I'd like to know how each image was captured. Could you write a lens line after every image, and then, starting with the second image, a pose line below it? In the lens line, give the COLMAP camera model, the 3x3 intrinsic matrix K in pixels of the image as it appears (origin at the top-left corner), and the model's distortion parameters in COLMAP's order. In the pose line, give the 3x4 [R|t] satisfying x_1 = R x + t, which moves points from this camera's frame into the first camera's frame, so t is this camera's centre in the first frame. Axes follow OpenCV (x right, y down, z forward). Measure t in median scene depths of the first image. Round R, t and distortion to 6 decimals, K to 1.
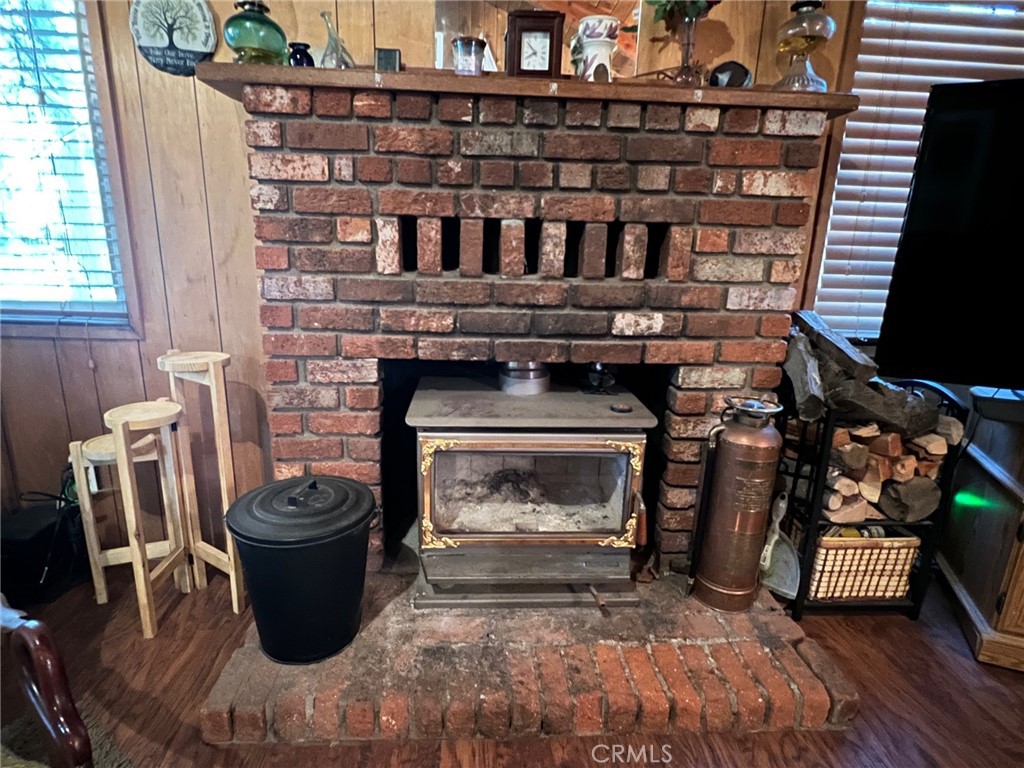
lens RADIAL K [[558.1, 0, 509.6], [0, 558.1, 388.0], [0, 0, 1]] dist [-0.001594, -0.000188]
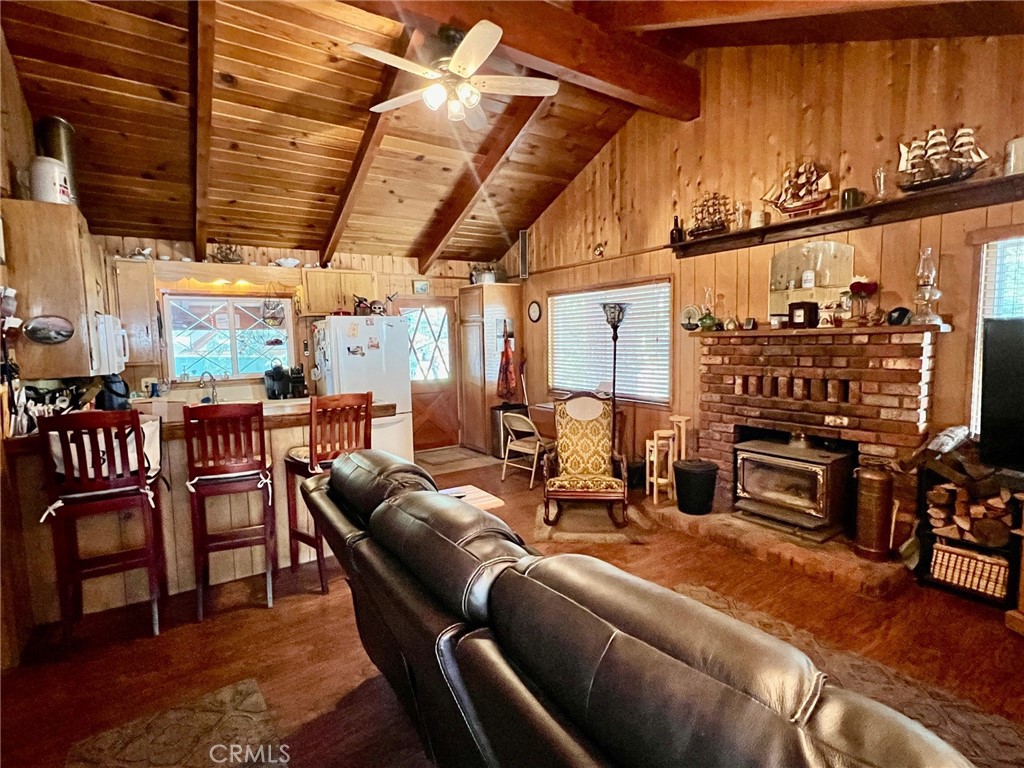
lens RADIAL K [[499.0, 0, 510.0], [0, 499.0, 384.1], [0, 0, 1]] dist [0.005386, 0.000667]
pose [[0.502645, 0.033322, -0.863850, 1.386626], [-0.186390, 0.979932, -0.070654, 0.138947], [0.844160, 0.196527, 0.498769, -1.258412]]
